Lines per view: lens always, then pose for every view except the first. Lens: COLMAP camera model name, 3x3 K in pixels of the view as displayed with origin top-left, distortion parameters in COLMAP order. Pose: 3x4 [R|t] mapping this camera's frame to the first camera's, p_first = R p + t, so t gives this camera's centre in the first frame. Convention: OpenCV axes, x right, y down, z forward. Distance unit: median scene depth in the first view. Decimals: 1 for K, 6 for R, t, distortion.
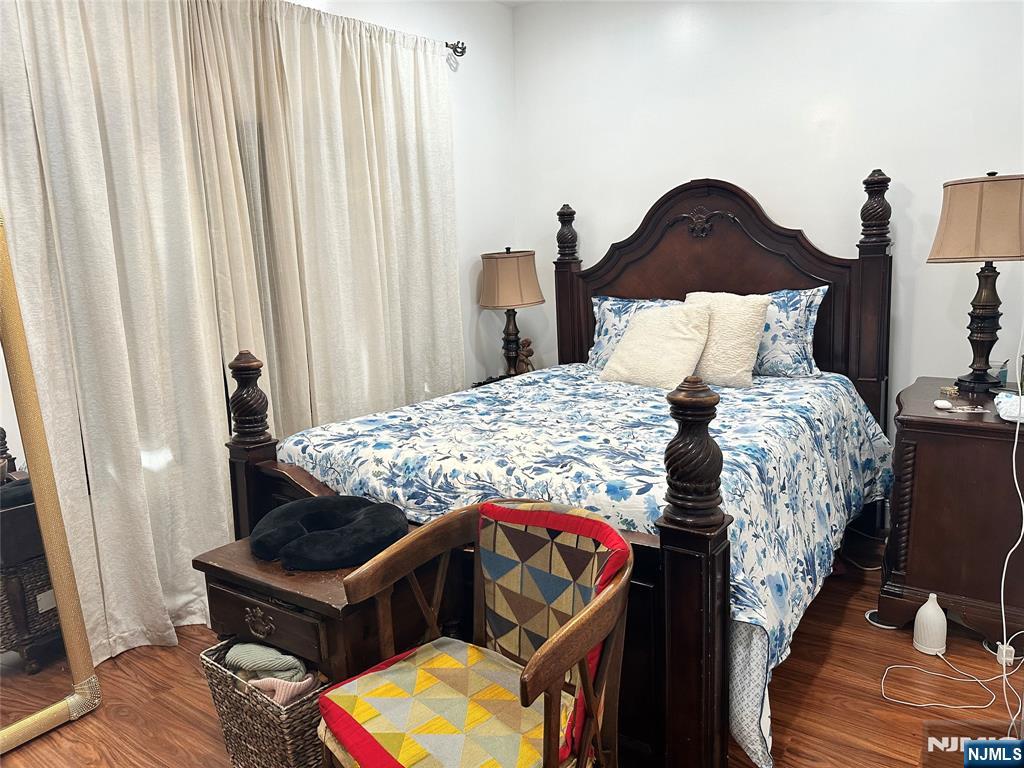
lens RADIAL K [[728.0, 0, 511.0], [0, 728.0, 359.2], [0, 0, 1]] dist [0.111607, -0.148495]
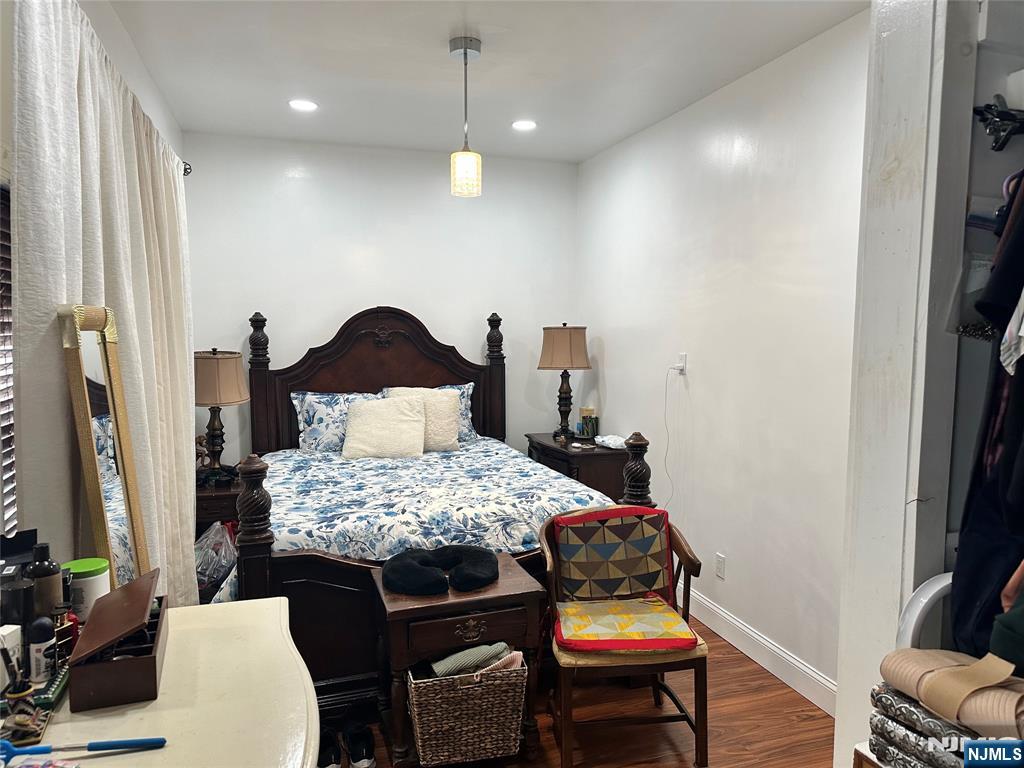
lens RADIAL K [[717.4, 0, 512.0], [0, 717.4, 384.0], [0, 0, 1]] dist [0.107887, -0.141336]
pose [[0.565645, -0.019330, 0.824422, -0.951284], [0.085643, 0.995696, -0.035415, -0.039811], [-0.820189, 0.090638, 0.564867, 0.074358]]
